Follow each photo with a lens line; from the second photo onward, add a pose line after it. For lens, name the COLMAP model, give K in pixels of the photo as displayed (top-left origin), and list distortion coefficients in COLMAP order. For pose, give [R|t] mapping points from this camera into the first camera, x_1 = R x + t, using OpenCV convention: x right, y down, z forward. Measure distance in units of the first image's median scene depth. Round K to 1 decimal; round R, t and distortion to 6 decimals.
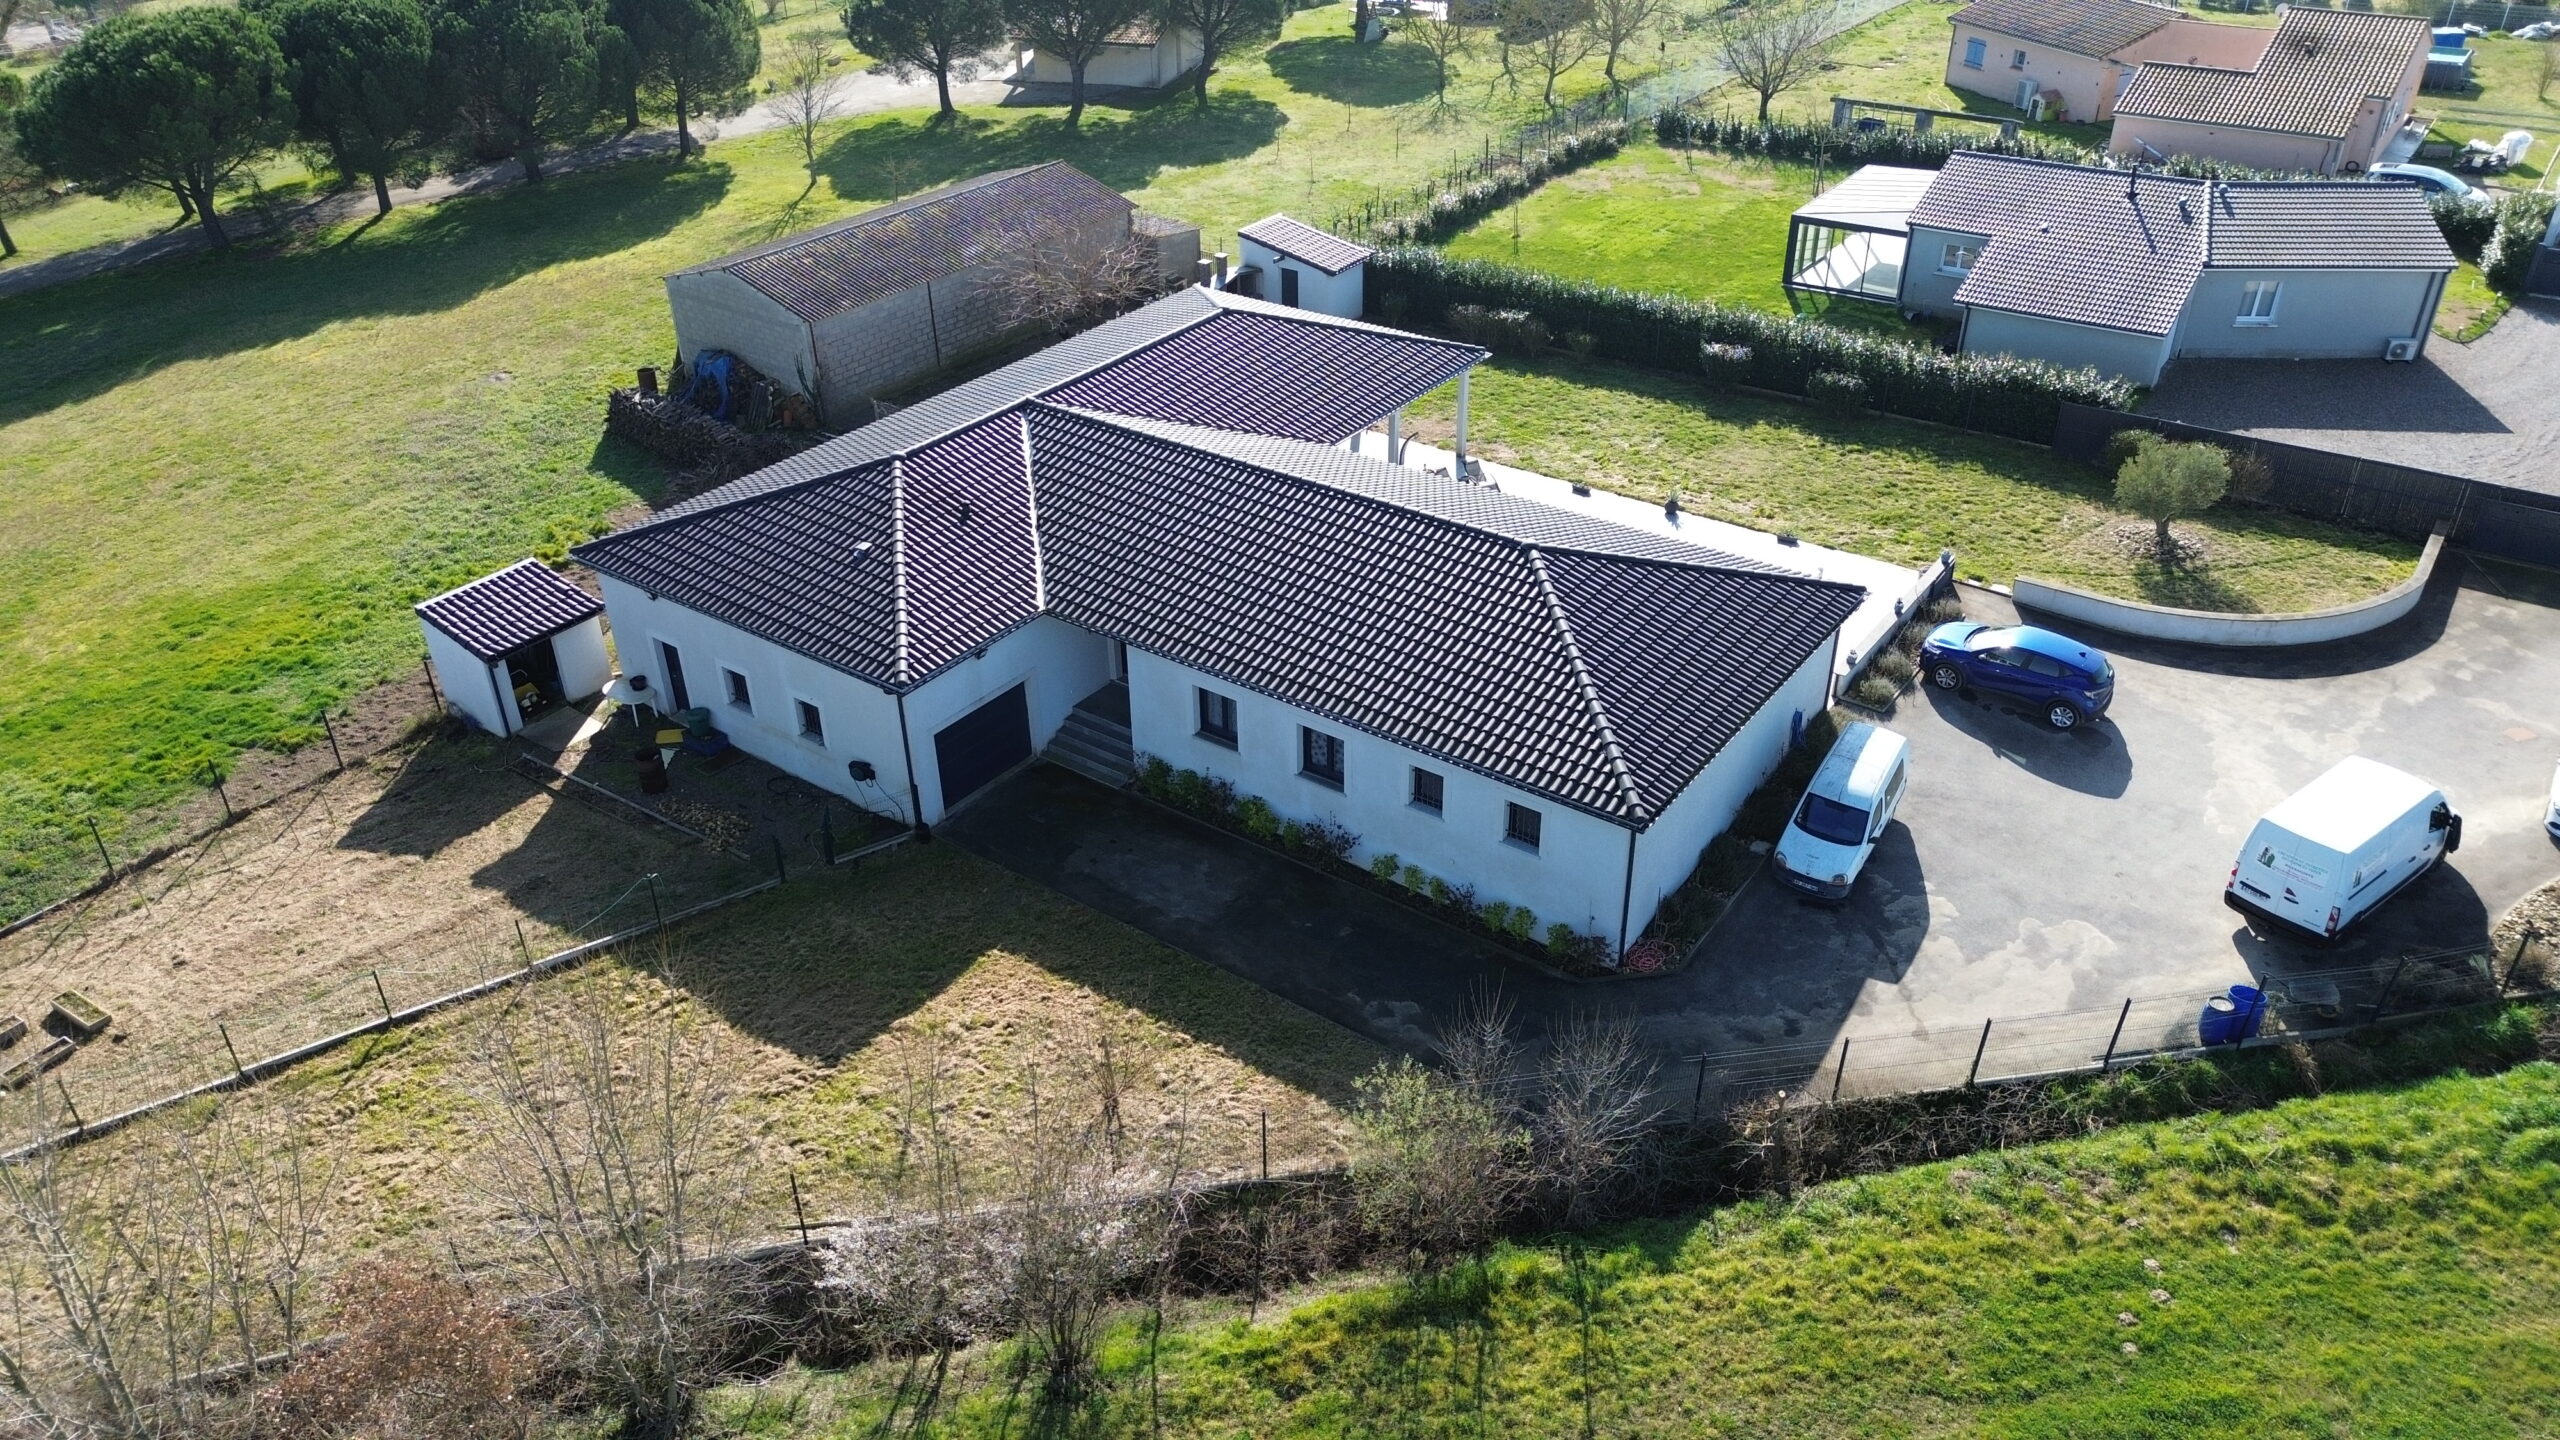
lens RADIAL K [[1814.2, 0, 1283.9], [0, 1814.2, 697.2], [0, 0, 1]] dist [0.074952, -0.068633]
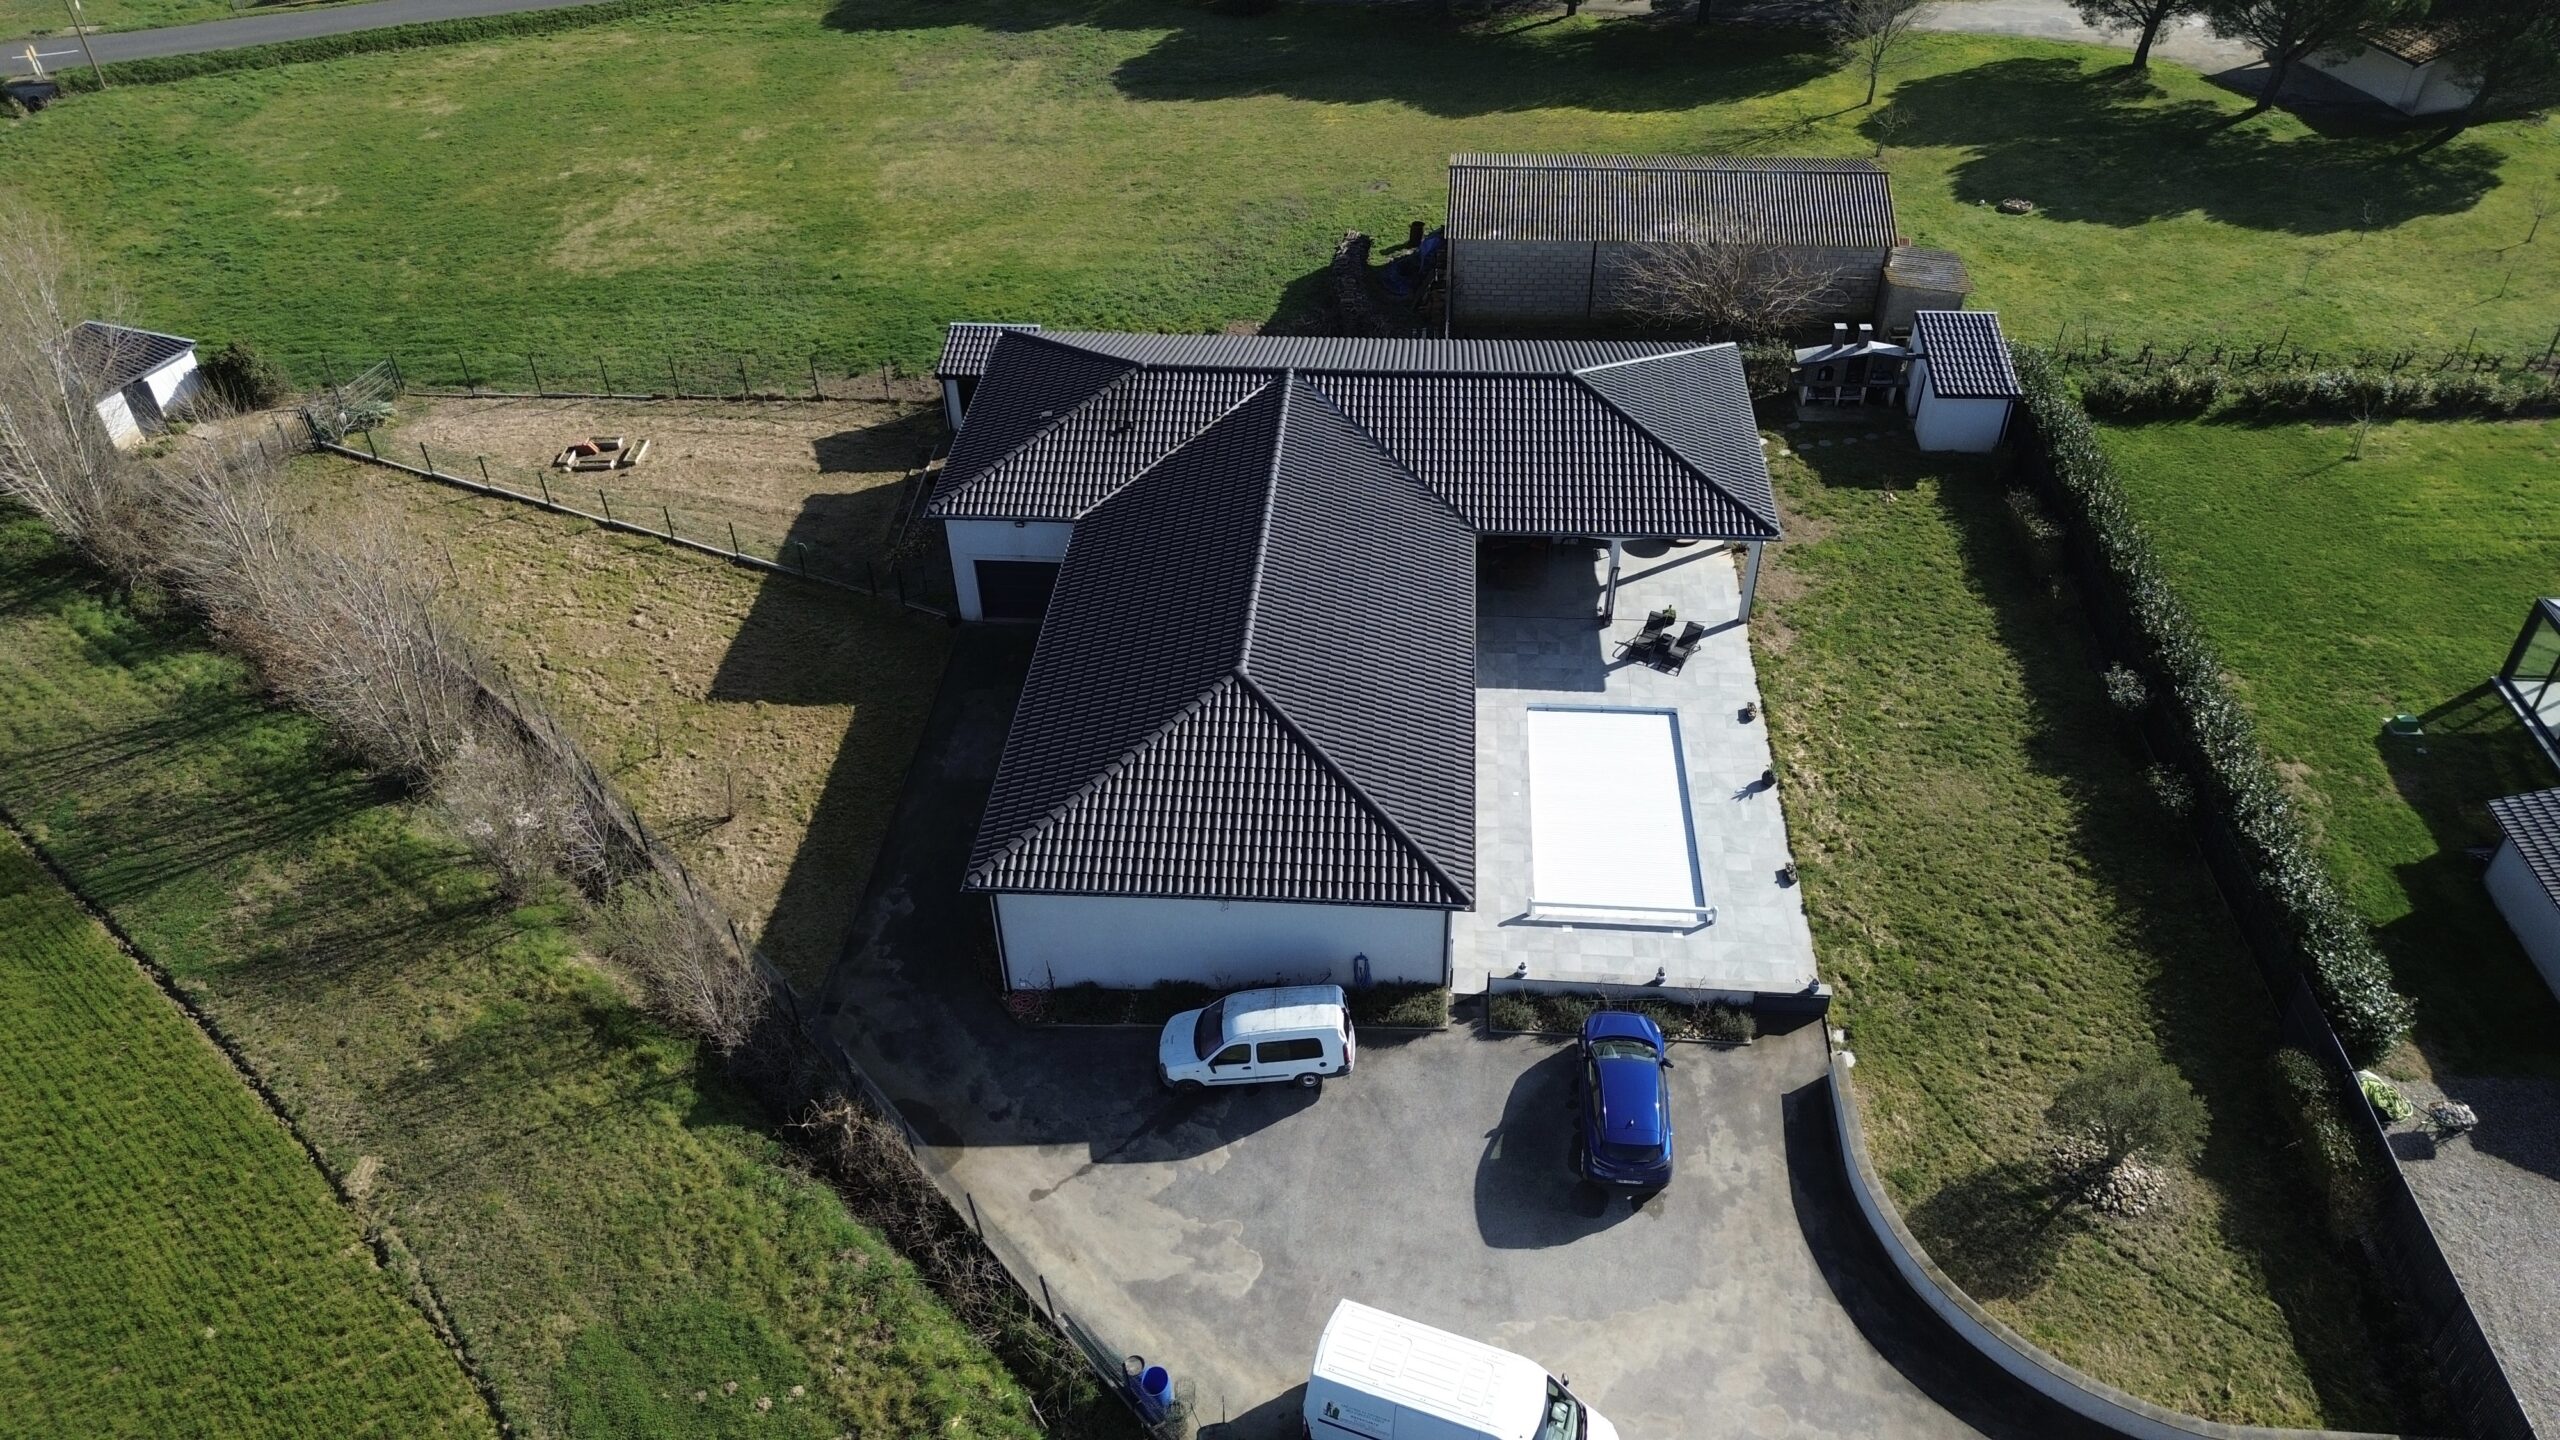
lens RADIAL K [[1814.2, 0, 1293.7], [0, 1814.2, 701.8], [0, 0, 1]] dist [0.074952, -0.068633]
pose [[0.524744, 0.535169, -0.661995, 0.884046], [-0.429596, 0.837858, 0.336811, -0.449504], [0.734909, 0.107651, 0.669567, 0.293521]]
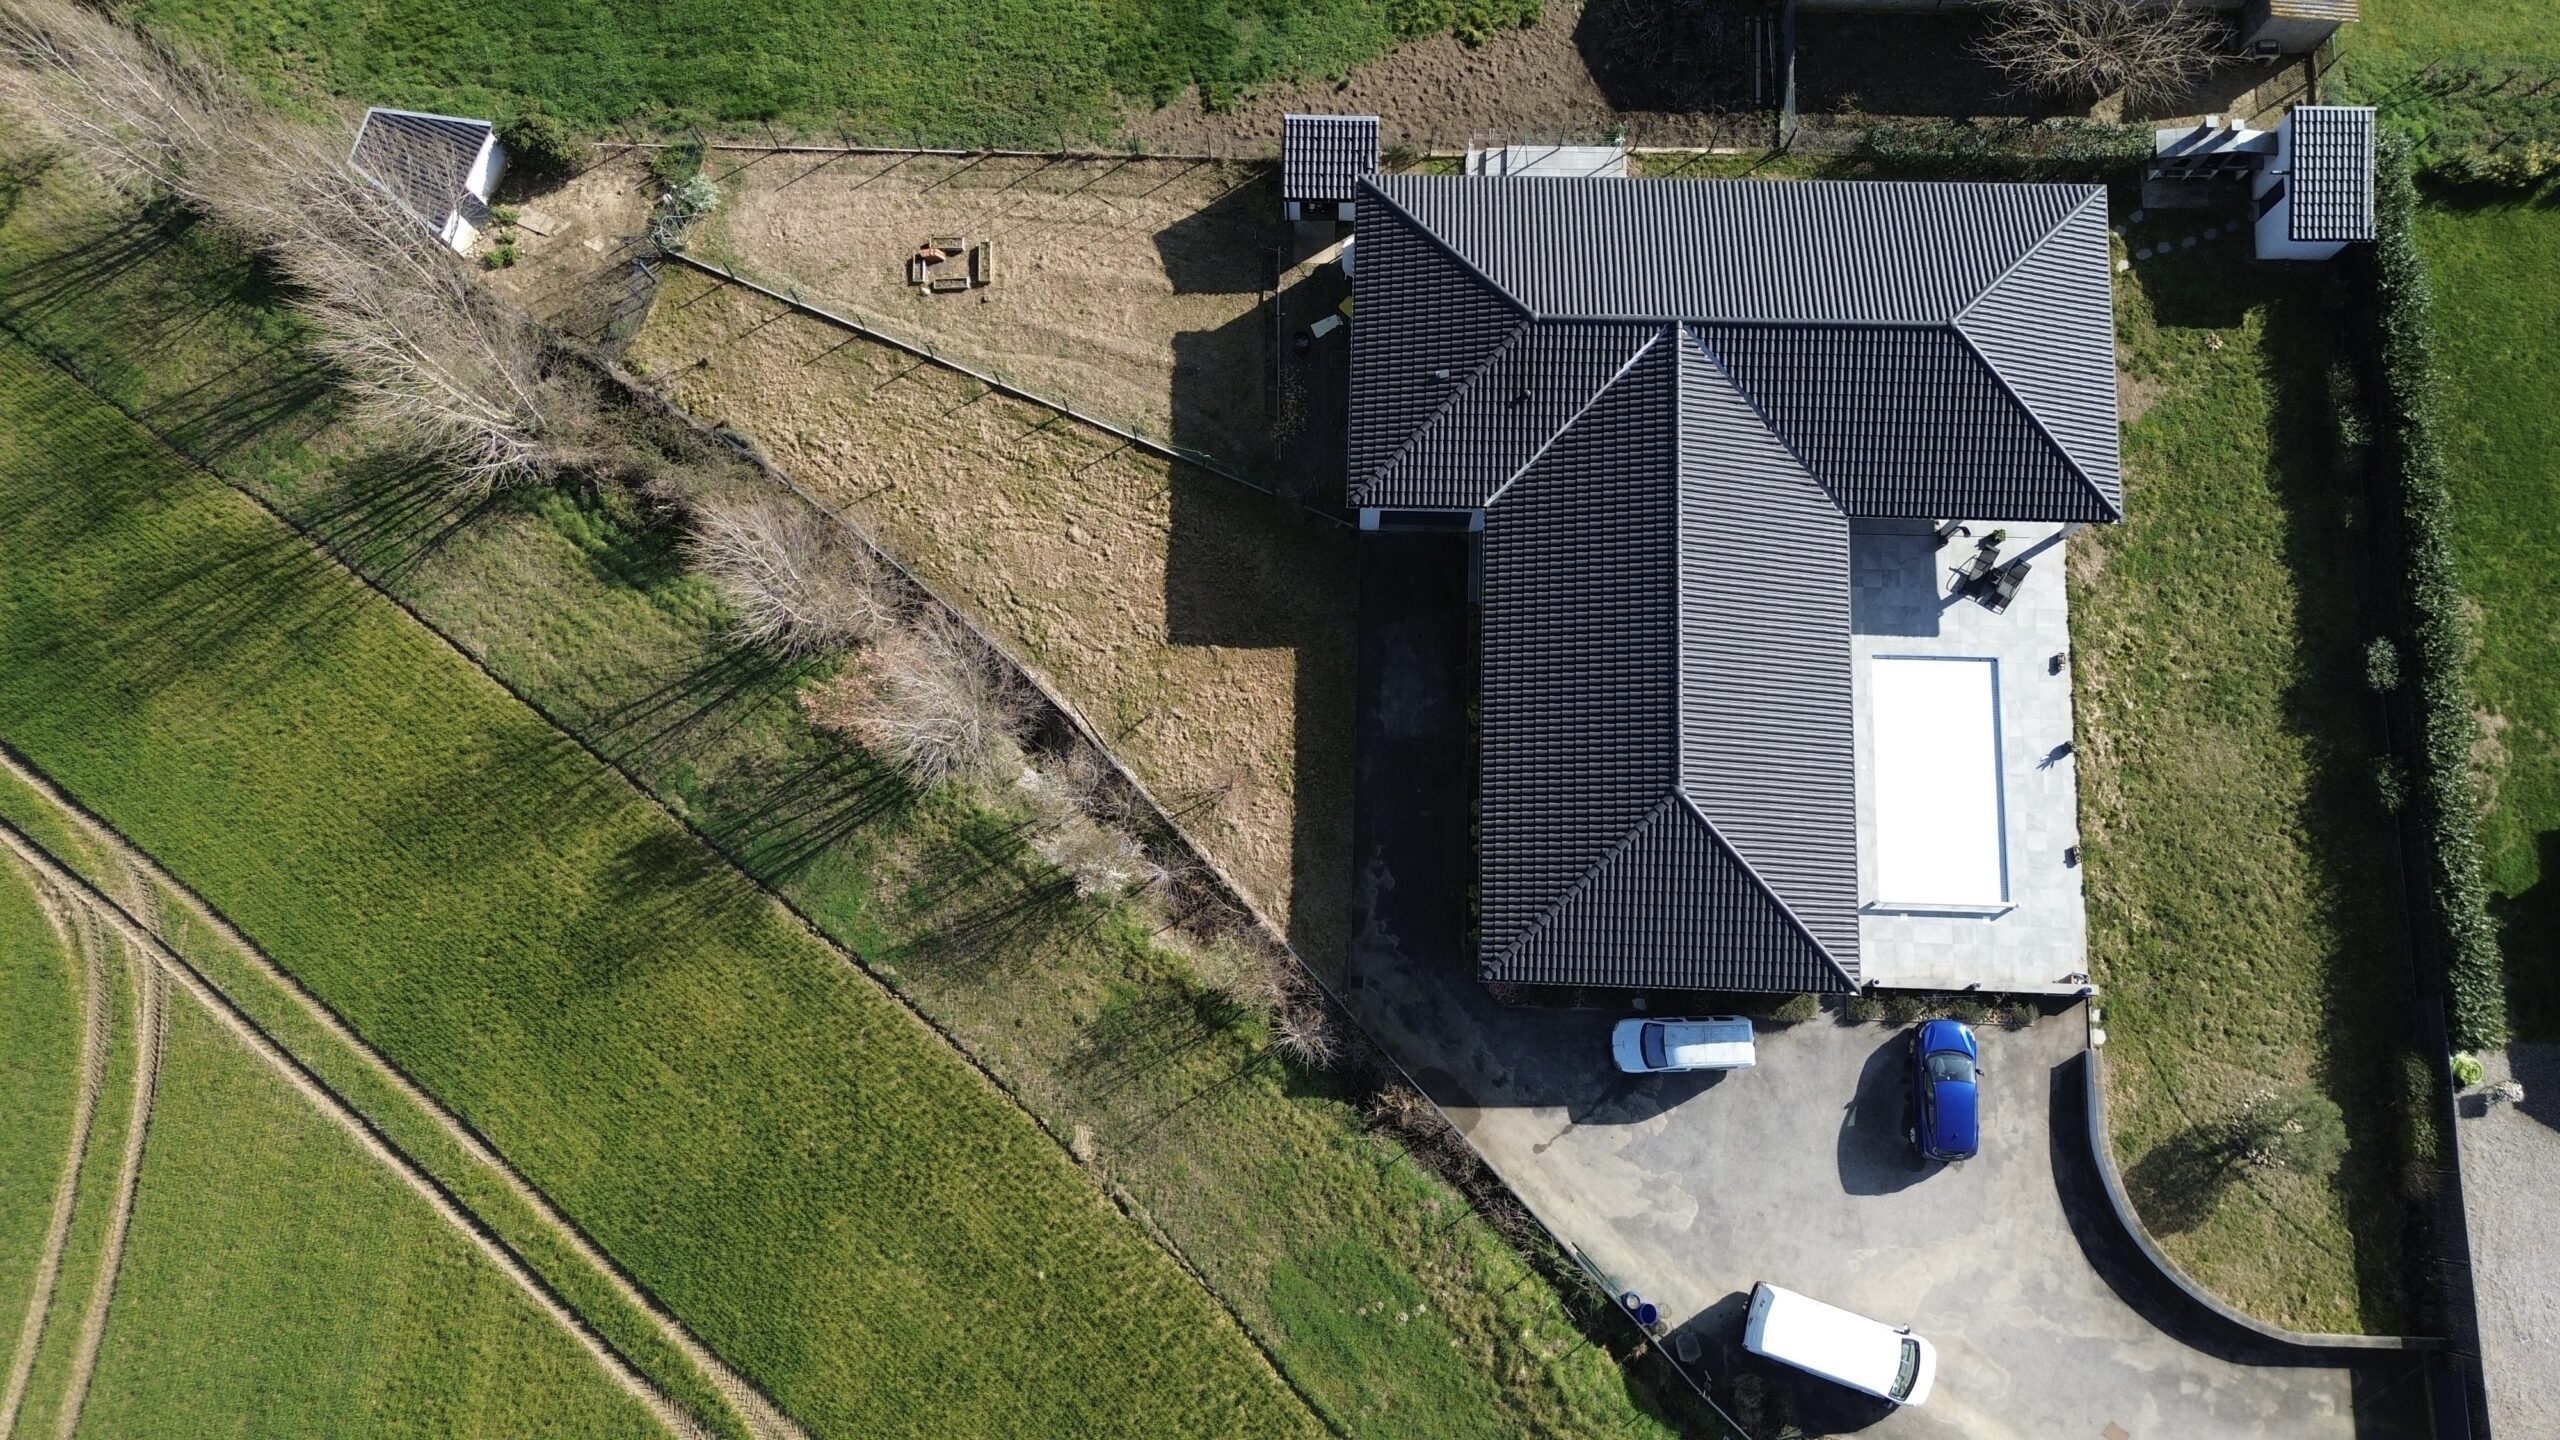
lens RADIAL K [[1814.2, 0, 1298.4], [0, 1814.2, 717.2], [0, 0, 1]] dist [0.074952, -0.068633]
pose [[0.561288, 0.811960, -0.160241, 0.149489], [-0.415281, 0.443790, 0.794099, -1.076667], [0.715889, -0.379173, 0.586285, 0.010814]]
